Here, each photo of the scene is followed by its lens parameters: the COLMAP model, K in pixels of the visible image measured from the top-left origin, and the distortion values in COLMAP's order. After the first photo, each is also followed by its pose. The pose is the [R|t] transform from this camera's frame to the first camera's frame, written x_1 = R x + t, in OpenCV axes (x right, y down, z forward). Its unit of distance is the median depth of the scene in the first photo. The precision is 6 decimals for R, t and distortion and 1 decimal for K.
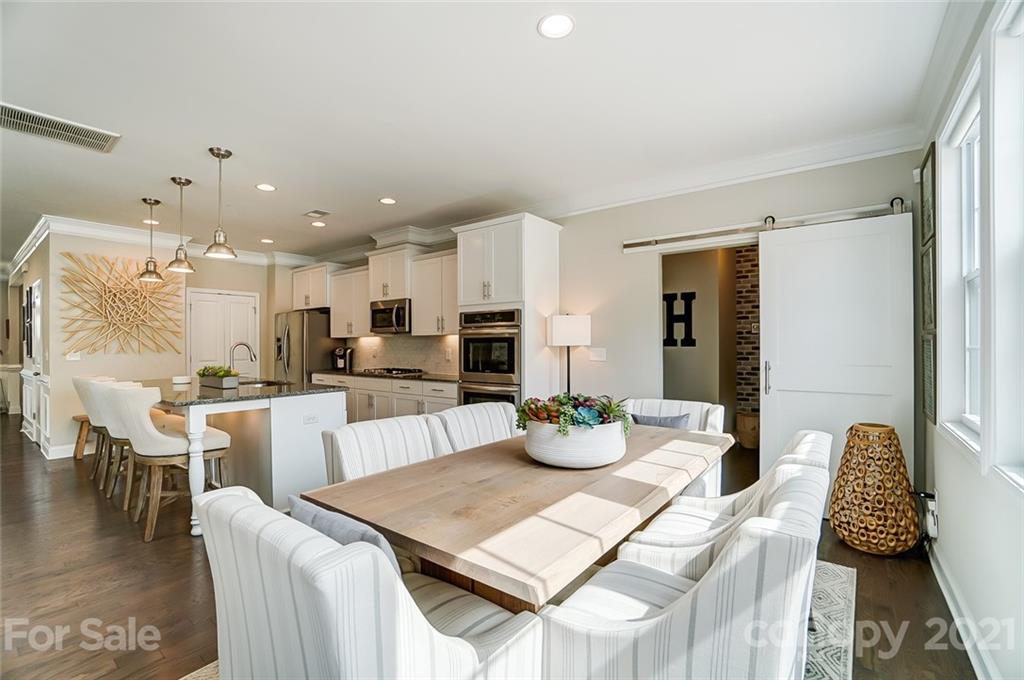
lens RADIAL K [[455.9, 0, 502.4], [0, 455.9, 338.8], [0, 0, 1]] dist [-0.065579, 0.023966]
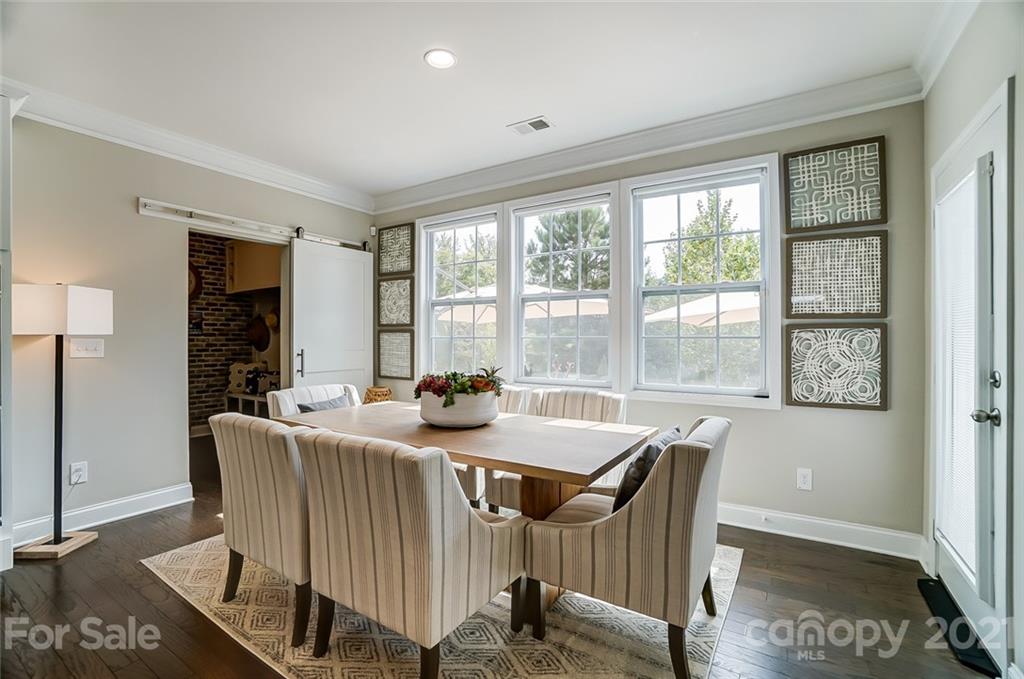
lens RADIAL K [[455.9, 0, 502.4], [0, 455.9, 338.3], [0, 0, 1]] dist [-0.065579, 0.023966]
pose [[-0.084086, 0.003405, 0.996453, -0.386049], [-0.009990, 0.999941, -0.004260, 0.012820], [-0.996408, -0.010312, -0.084047, 0.341710]]
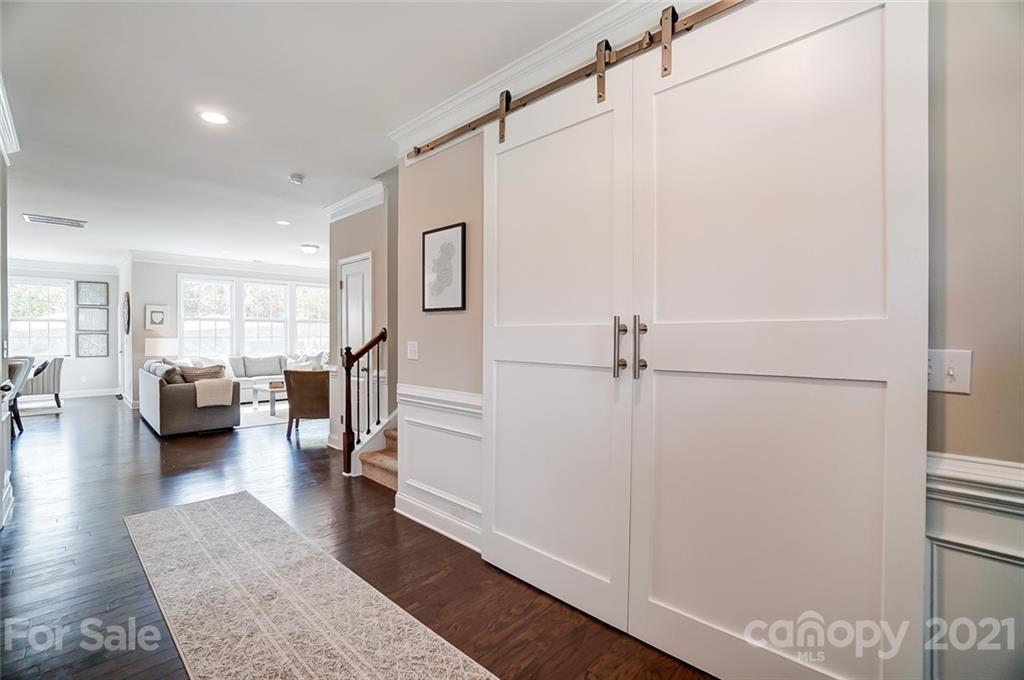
lens RADIAL K [[448.6, 0, 503.9], [0, 448.6, 337.9], [0, 0, 1]] dist [-0.069732, 0.025920]
pose [[-0.994308, 0.004319, 0.106459, -1.661768], [0.003743, 0.999977, -0.005610, 0.024857], [-0.106481, -0.005180, -0.994301, 1.397899]]
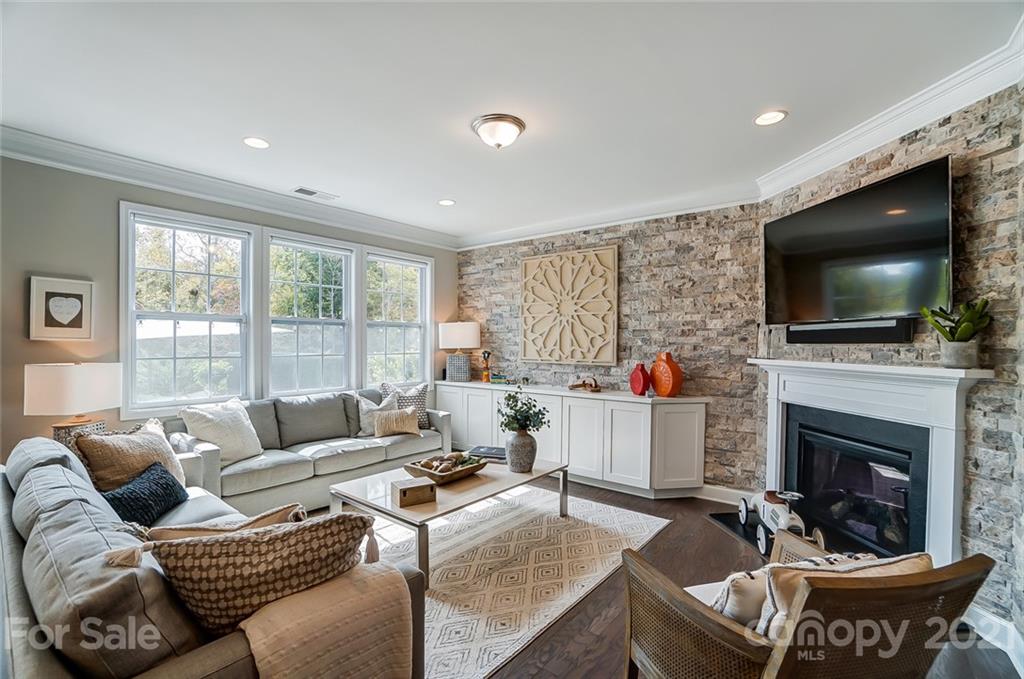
lens RADIAL K [[457.2, 0, 498.9], [0, 457.2, 354.5], [0, 0, 1]] dist [-0.064229, 0.021938]
pose [[-0.999652, -0.003456, 0.026155, -0.956874], [-0.003122, 0.999914, 0.012775, -0.005617], [-0.026197, 0.012689, -0.999576, 0.659506]]
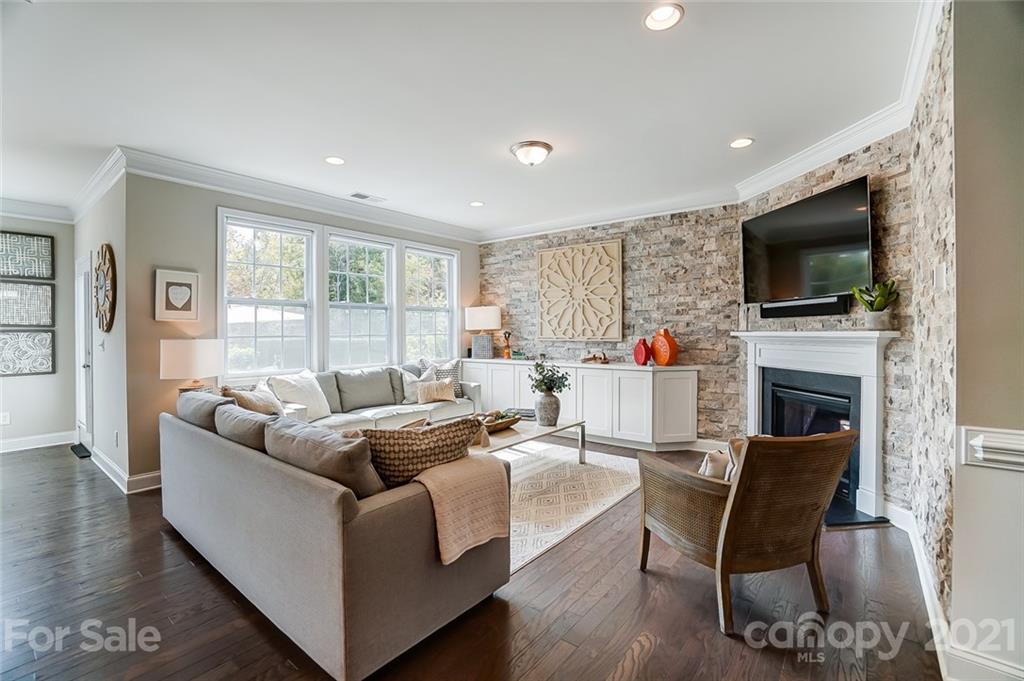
lens RADIAL K [[455.9, 0, 502.4], [0, 455.9, 339.3], [0, 0, 1]] dist [-0.065579, 0.023966]
pose [[-0.999873, 0.008179, 0.013674, -0.907044], [0.008235, 0.999958, 0.003975, 0.014321], [-0.013641, 0.004088, -0.999899, 0.799890]]
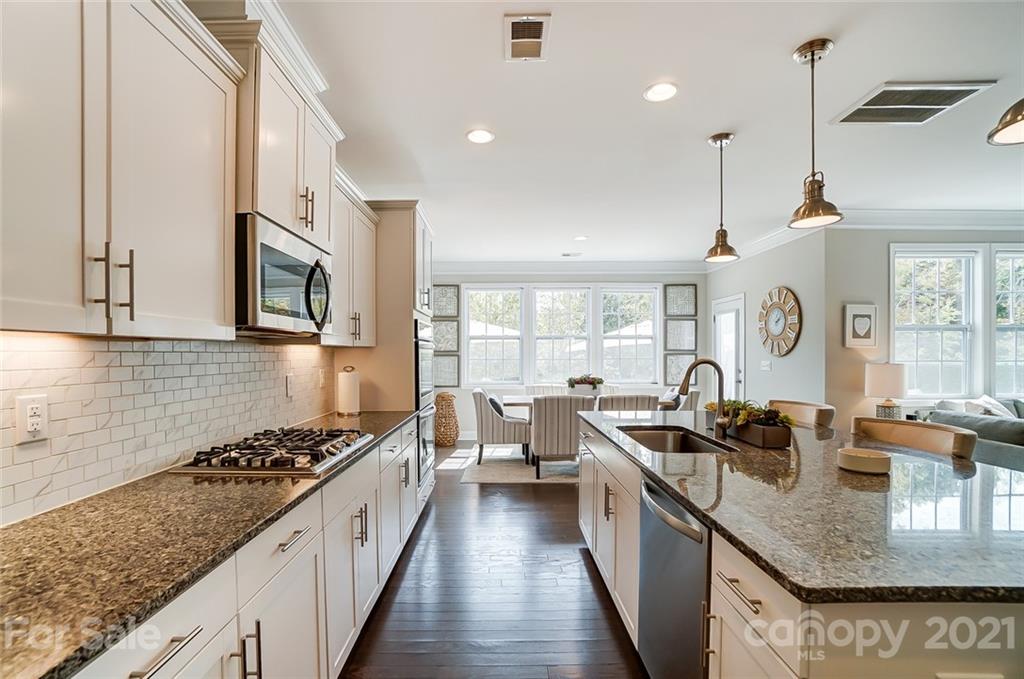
lens RADIAL K [[458.5, 0, 501.7], [0, 458.5, 360.7], [0, 0, 1]] dist [-0.067660, 0.024635]
pose [[-0.615311, -0.005035, 0.788268, -0.632897], [-0.001436, 0.999985, 0.005266, 0.005792], [-0.788283, 0.002108, -0.615309, 1.123719]]
